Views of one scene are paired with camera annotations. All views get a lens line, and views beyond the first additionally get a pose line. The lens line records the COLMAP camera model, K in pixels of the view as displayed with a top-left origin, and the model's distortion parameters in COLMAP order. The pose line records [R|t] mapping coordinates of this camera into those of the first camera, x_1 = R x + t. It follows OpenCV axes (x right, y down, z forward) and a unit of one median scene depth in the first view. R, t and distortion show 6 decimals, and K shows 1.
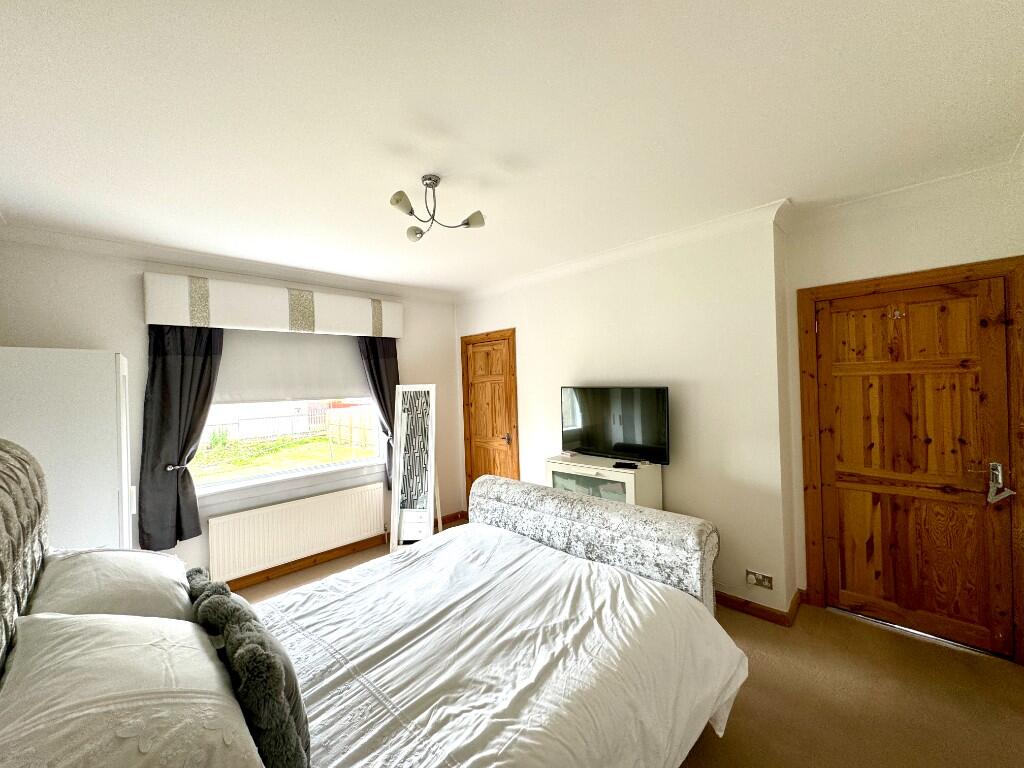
lens RADIAL K [[406.4, 0, 510.2], [0, 406.4, 382.8], [0, 0, 1]] dist [-0.000383, -0.000386]
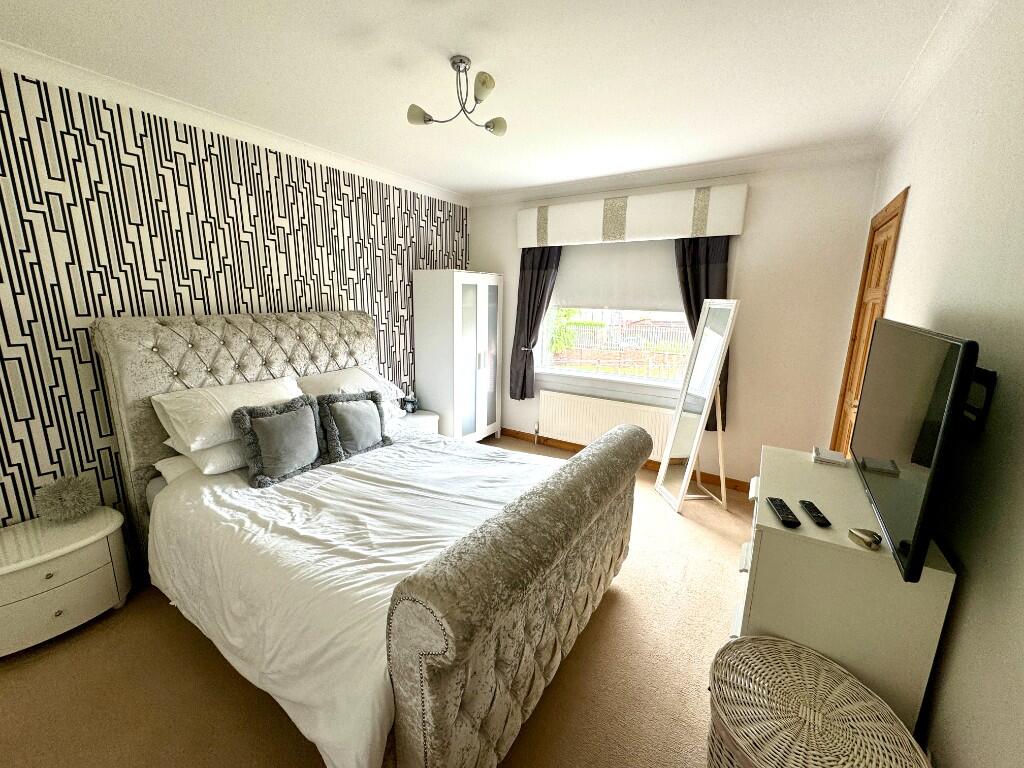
lens RADIAL K [[406.4, 0, 510.2], [0, 406.4, 382.8], [0, 0, 1]] dist [-0.000383, -0.000386]
pose [[0.217775, 0.238006, -0.946534, 0.753367], [-0.022425, 0.970775, 0.238942, -0.028805], [0.975741, -0.030810, 0.216748, 0.800710]]
